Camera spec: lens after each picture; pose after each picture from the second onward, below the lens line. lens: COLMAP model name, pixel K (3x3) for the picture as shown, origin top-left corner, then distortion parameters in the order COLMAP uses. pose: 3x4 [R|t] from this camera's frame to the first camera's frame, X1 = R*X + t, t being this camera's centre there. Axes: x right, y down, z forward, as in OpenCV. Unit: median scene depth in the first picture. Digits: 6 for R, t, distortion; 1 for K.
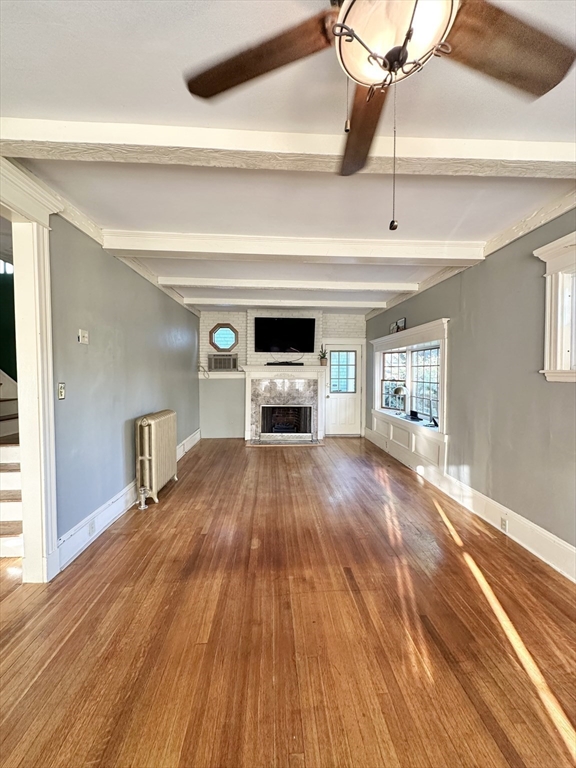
lens RADIAL K [[307.7, 0, 287.3], [0, 307.7, 382.3], [0, 0, 1]] dist [-0.000347, 0.000111]
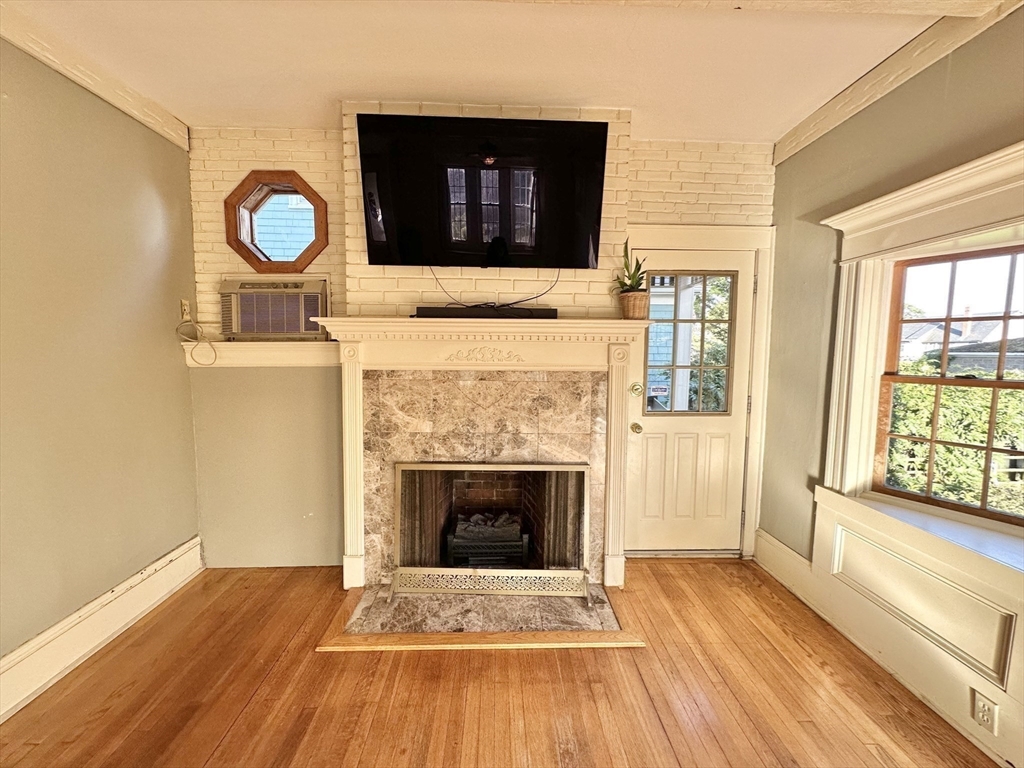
lens RADIAL K [[410.3, 0, 513.5], [0, 410.3, 384.5], [0, 0, 1]] dist [-0.000347, 0.000111]
pose [[0.999568, 0.003952, -0.029118, 0.025619], [-0.002519, 0.998792, 0.049082, -0.014723], [0.029277, -0.048987, 0.998370, 0.636873]]
